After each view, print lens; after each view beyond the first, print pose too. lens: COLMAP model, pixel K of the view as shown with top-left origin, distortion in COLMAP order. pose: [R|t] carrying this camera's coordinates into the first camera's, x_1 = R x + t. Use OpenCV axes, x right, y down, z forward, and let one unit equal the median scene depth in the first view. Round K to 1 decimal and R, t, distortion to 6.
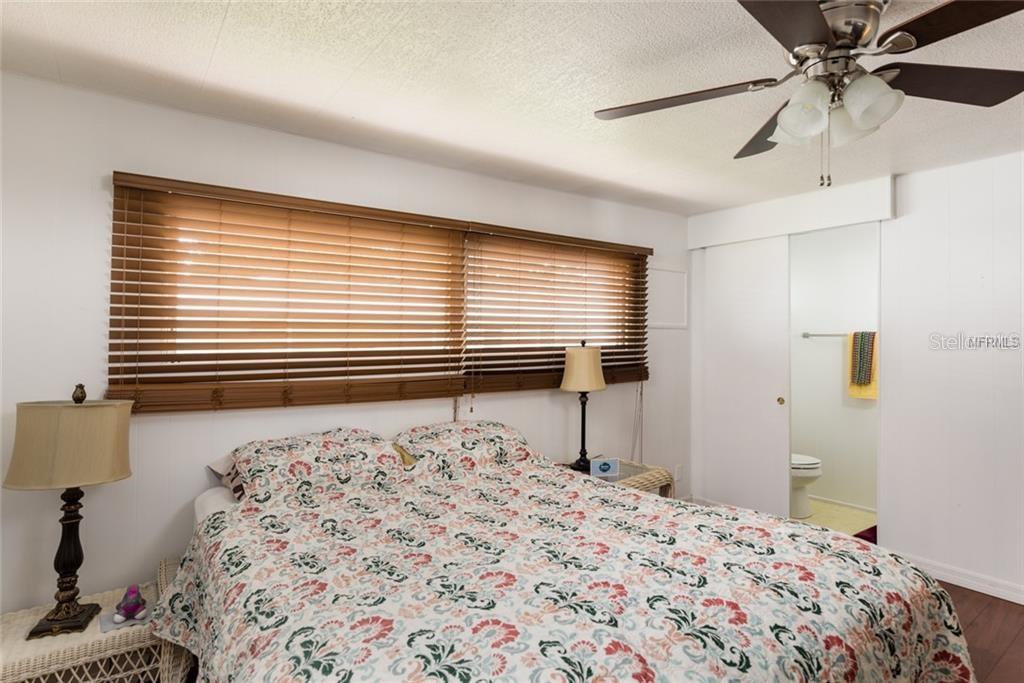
lens RADIAL K [[517.8, 0, 512.5], [0, 517.8, 343.2], [0, 0, 1]] dist [-0.002622, 0.000057]
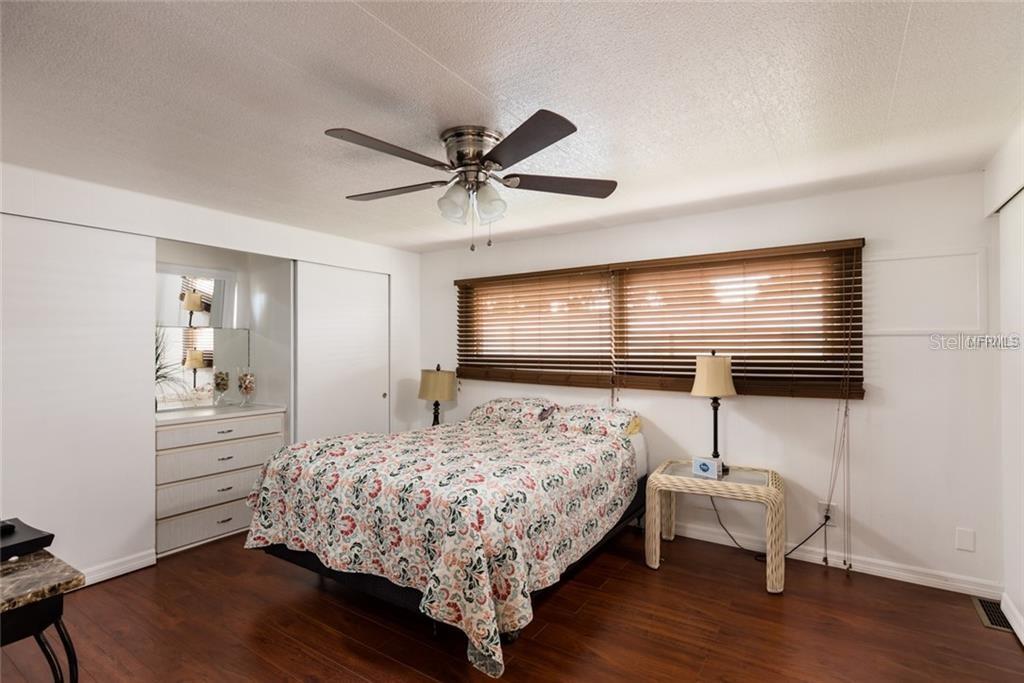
lens RADIAL K [[517.8, 0, 513.6], [0, 517.8, 340.9], [0, 0, 1]] dist [-0.002622, 0.000057]
pose [[0.335932, -0.001057, -0.941886, 1.033855], [-0.001591, 0.999997, -0.001690, -0.023213], [0.941885, 0.002066, 0.335929, 0.246655]]
